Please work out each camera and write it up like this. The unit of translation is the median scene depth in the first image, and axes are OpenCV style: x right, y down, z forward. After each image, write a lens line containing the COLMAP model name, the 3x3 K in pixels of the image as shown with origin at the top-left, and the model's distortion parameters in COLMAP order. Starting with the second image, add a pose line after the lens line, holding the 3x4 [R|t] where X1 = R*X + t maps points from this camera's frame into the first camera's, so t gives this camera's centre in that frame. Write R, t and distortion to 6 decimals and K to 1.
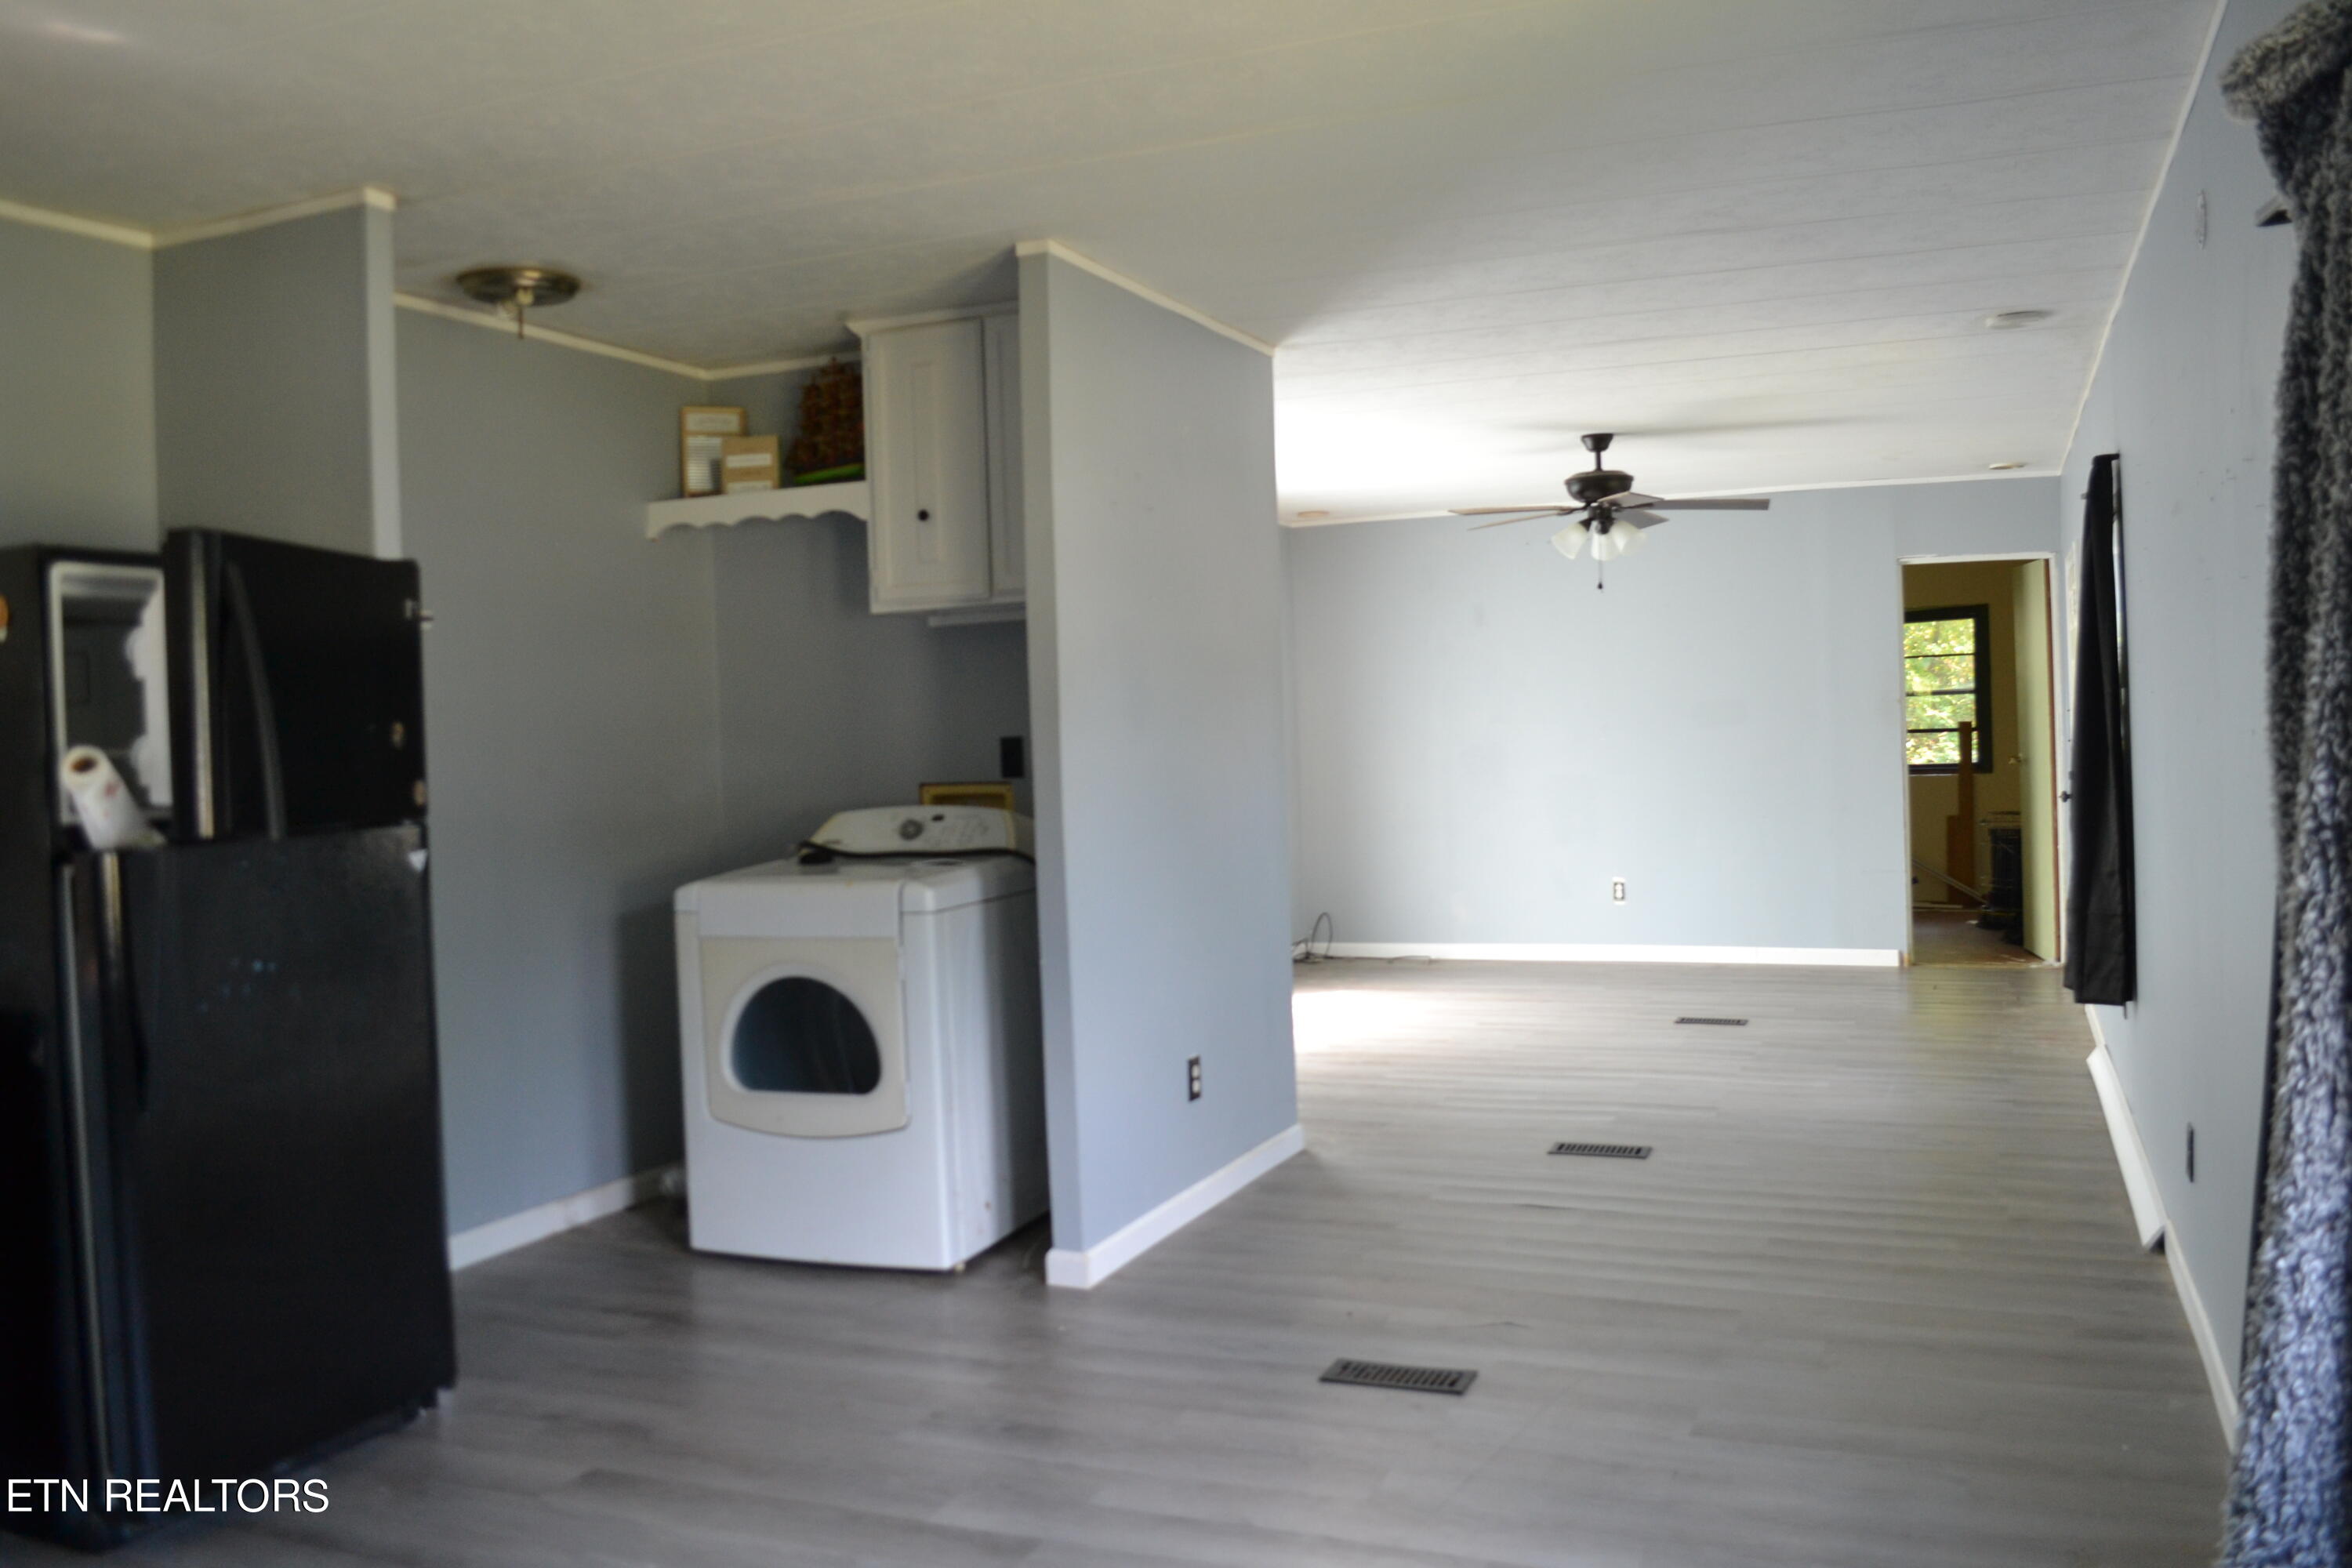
lens RADIAL K [[1926.9, 0, 1211.0], [0, 1926.9, 761.5], [0, 0, 1]] dist [-0.078335, 0.009949]
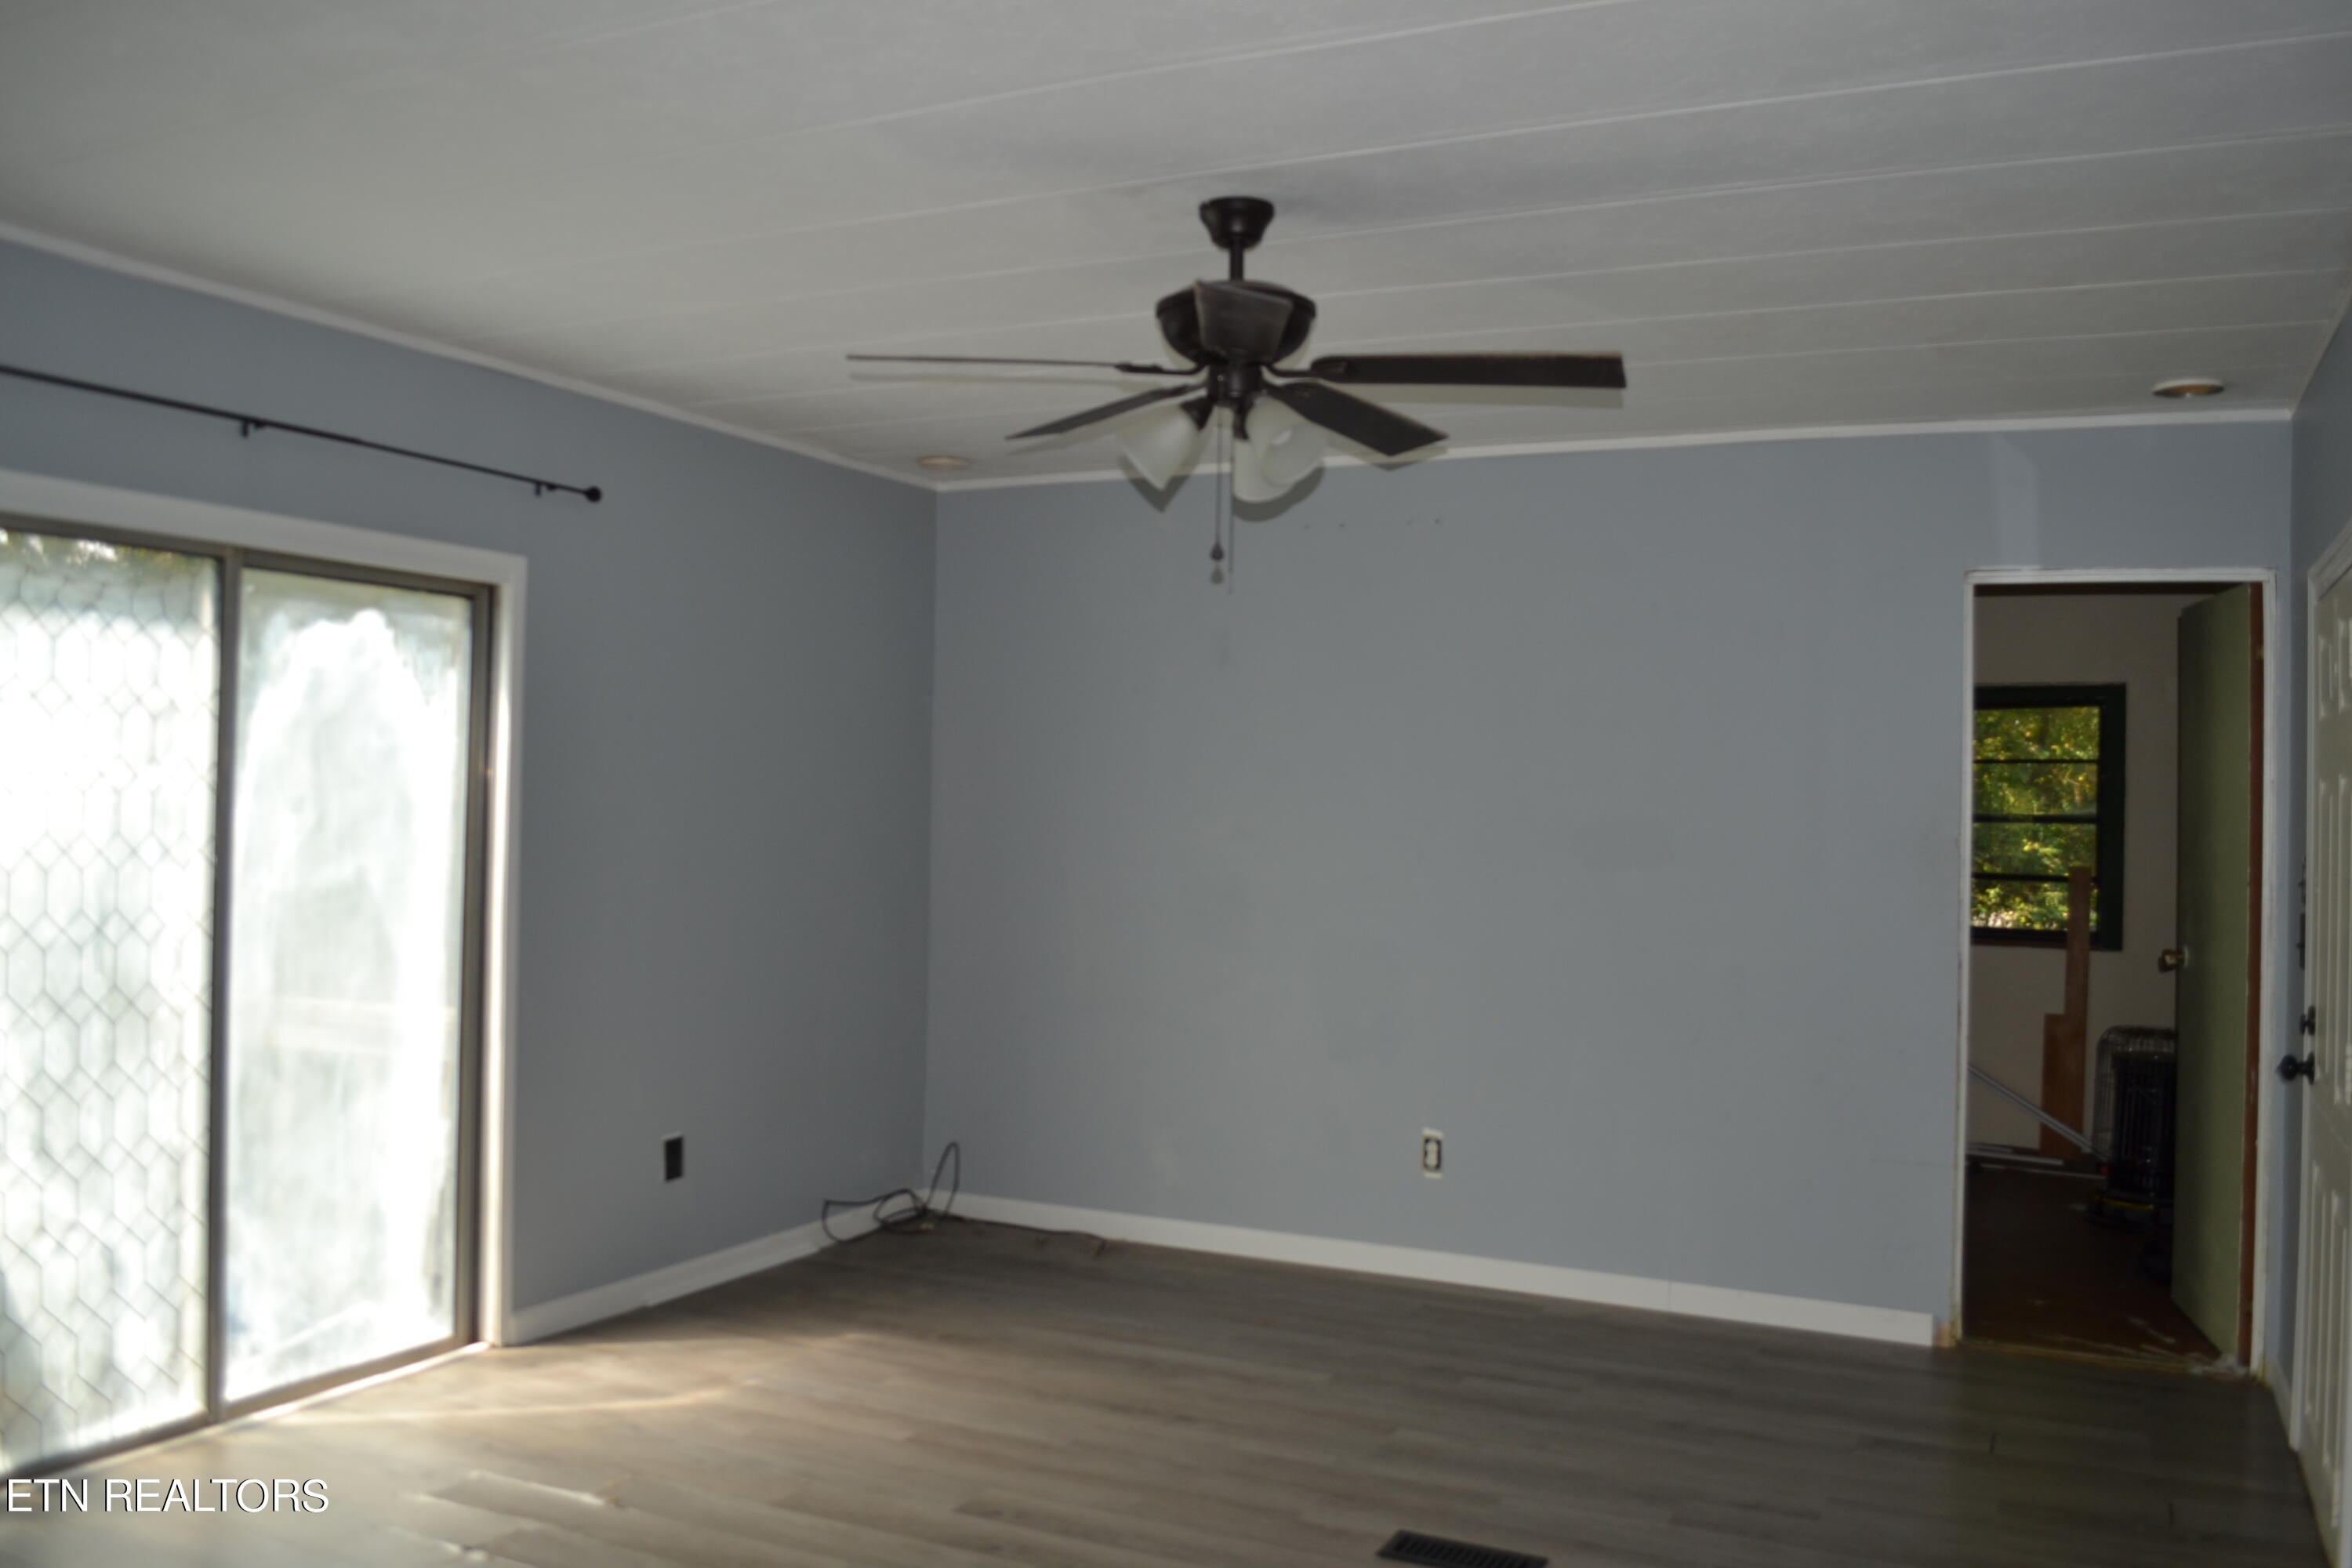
lens RADIAL K [[1838.3, 0, 1176.0], [0, 1838.3, 784.0], [0, 0, 1]] dist [-0.080766, -0.003674]
pose [[0.995073, 0.050559, -0.085283, 0.149900], [-0.052564, 0.998388, -0.021431, -0.020530], [0.084062, 0.025808, 0.996126, 0.387778]]
